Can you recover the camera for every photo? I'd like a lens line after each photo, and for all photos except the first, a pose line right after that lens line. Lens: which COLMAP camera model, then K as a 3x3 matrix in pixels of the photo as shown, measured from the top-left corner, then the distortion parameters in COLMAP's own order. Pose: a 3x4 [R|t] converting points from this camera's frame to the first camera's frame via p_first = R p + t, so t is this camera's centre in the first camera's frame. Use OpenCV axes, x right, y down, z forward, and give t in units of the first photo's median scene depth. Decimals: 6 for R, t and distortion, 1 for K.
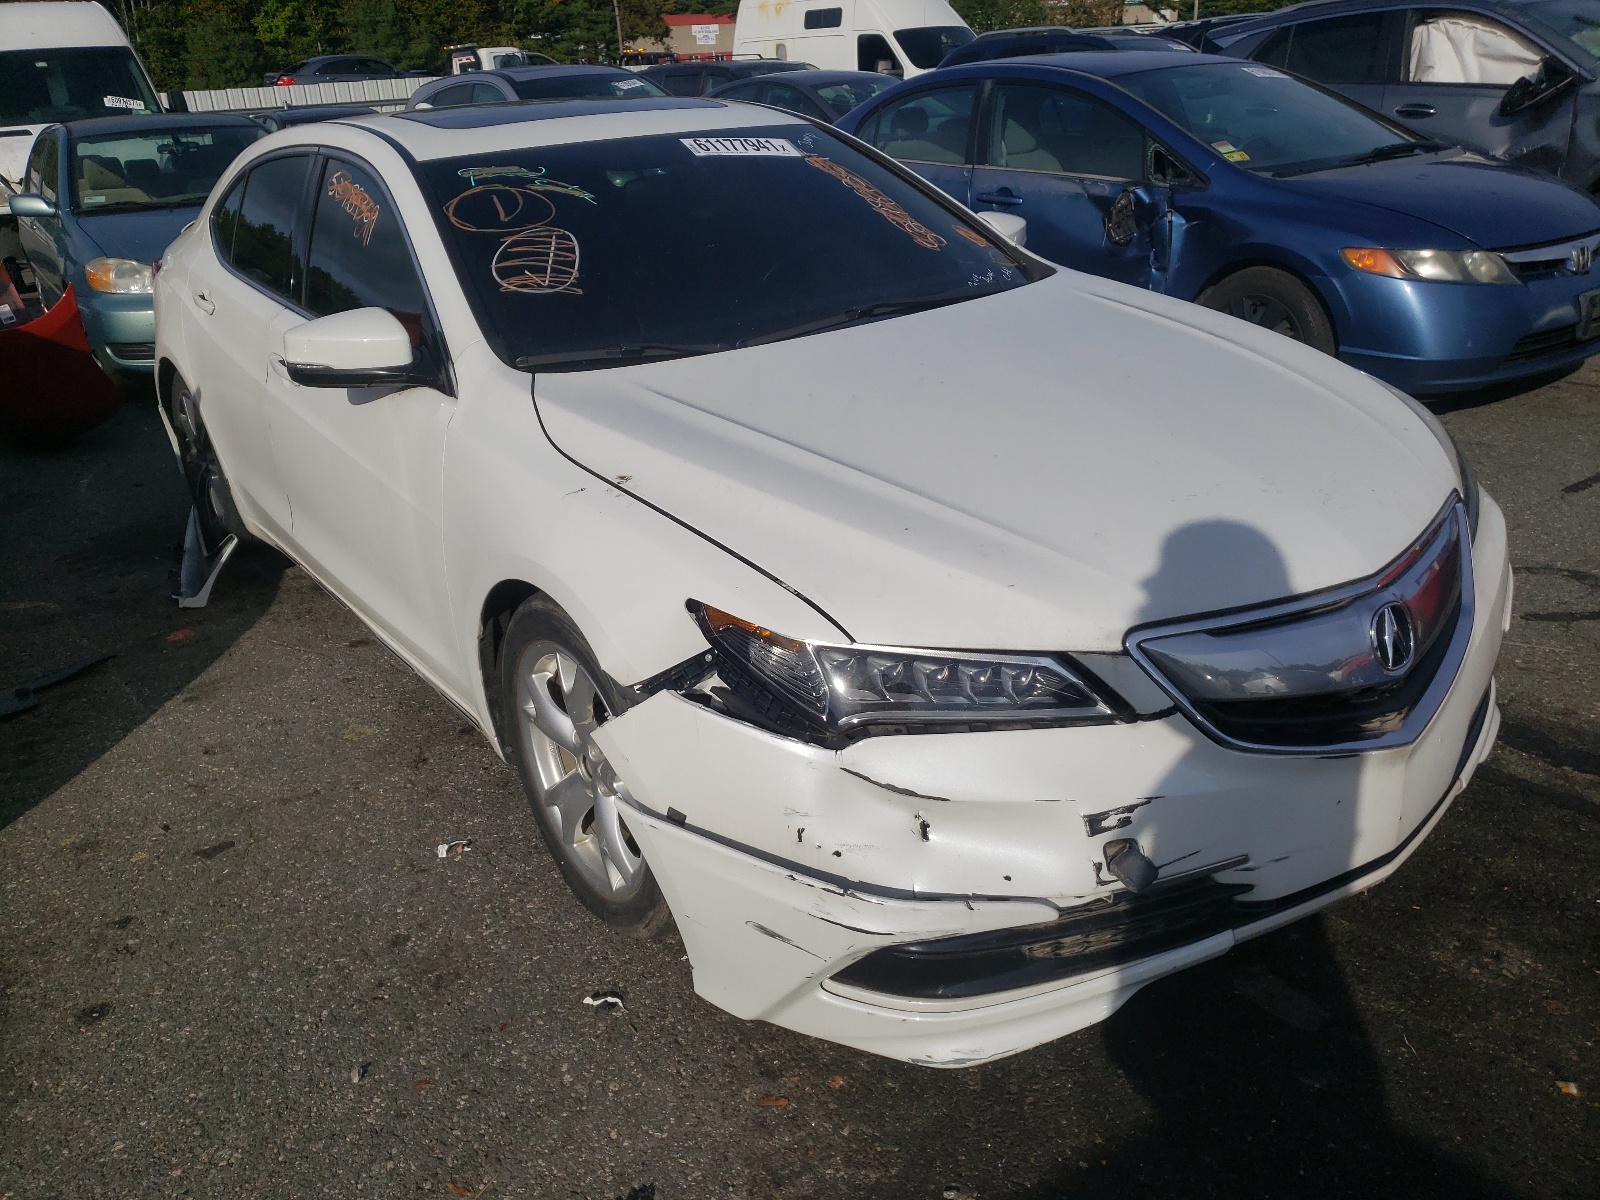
lens RADIAL K [[1213.2, 0, 800.0], [0, 1213.2, 600.0], [0, 0, 1]] dist [-0.128023, -0.001287]
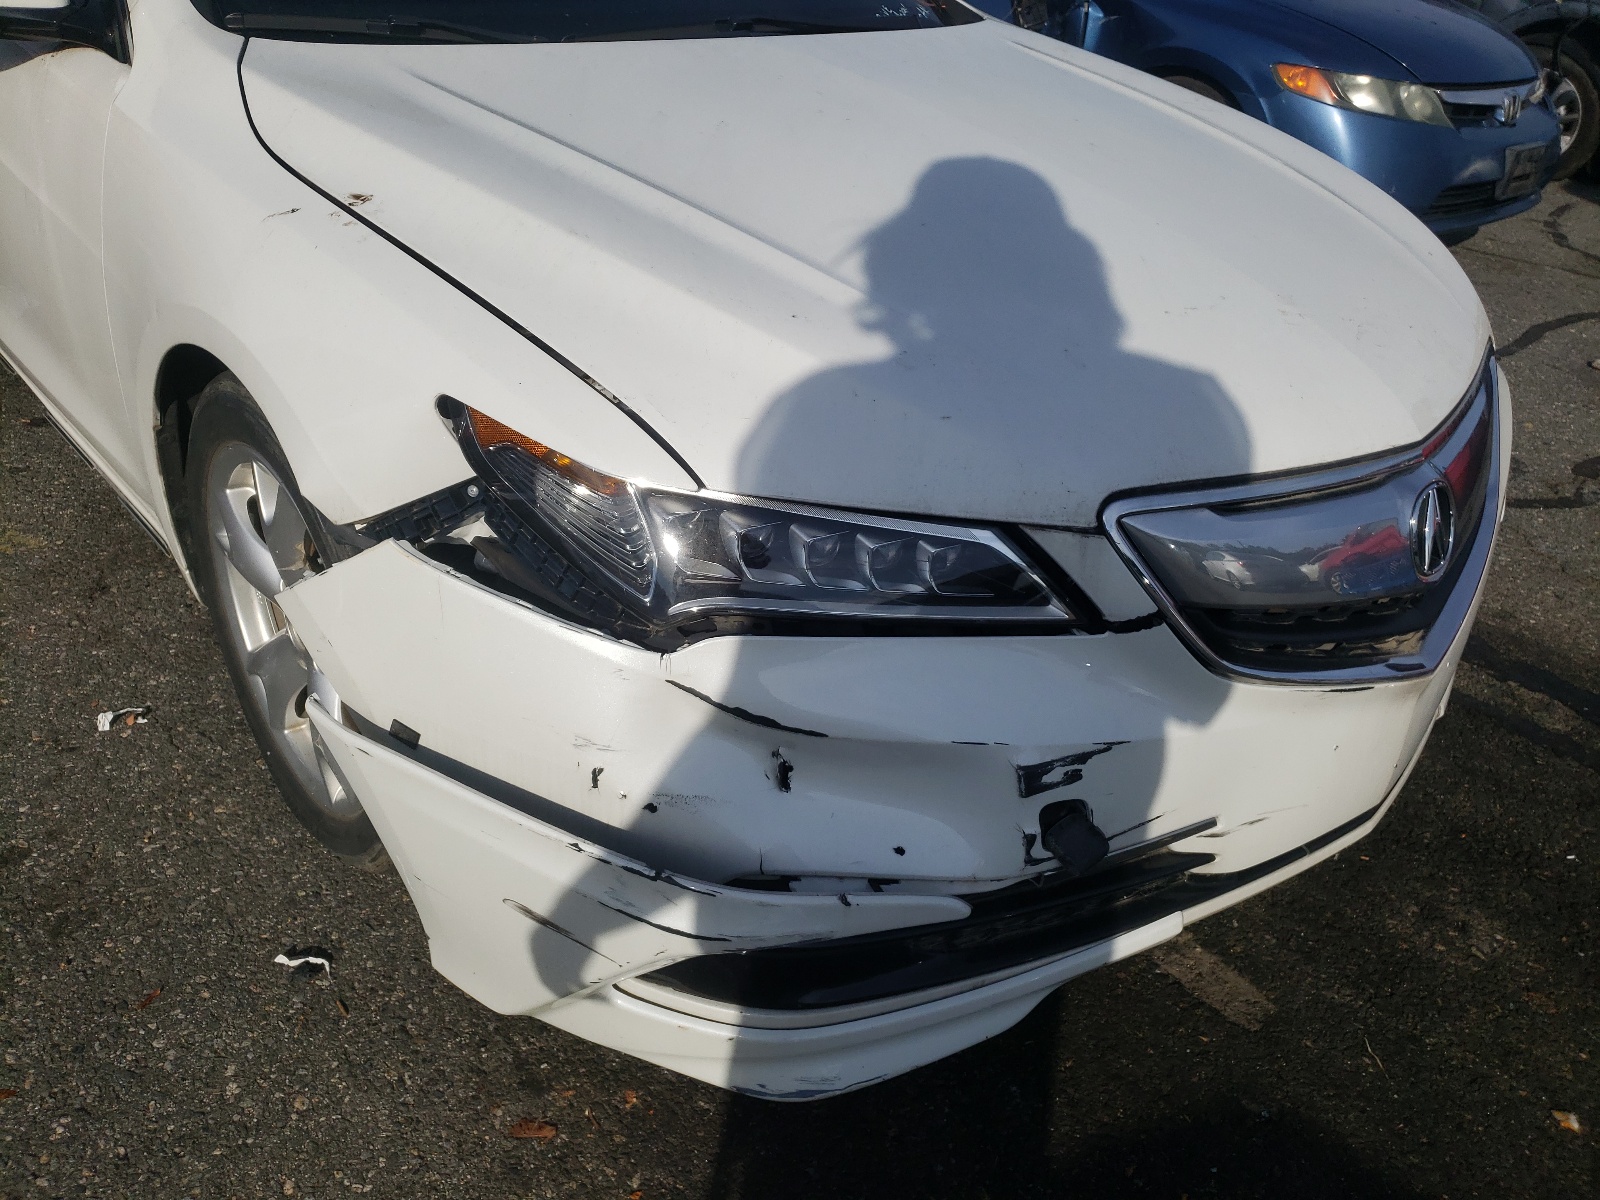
lens RADIAL K [[1213.5, 0, 741.0], [0, 1213.5, 583.1], [0, 0, 1]] dist [0.035201, -0.005062]
pose [[0.992975, 0.069176, 0.095999, 0.006445], [-0.081380, 0.988213, 0.129663, 0.000537], [-0.085897, -0.136565, 0.986900, 0.304884]]
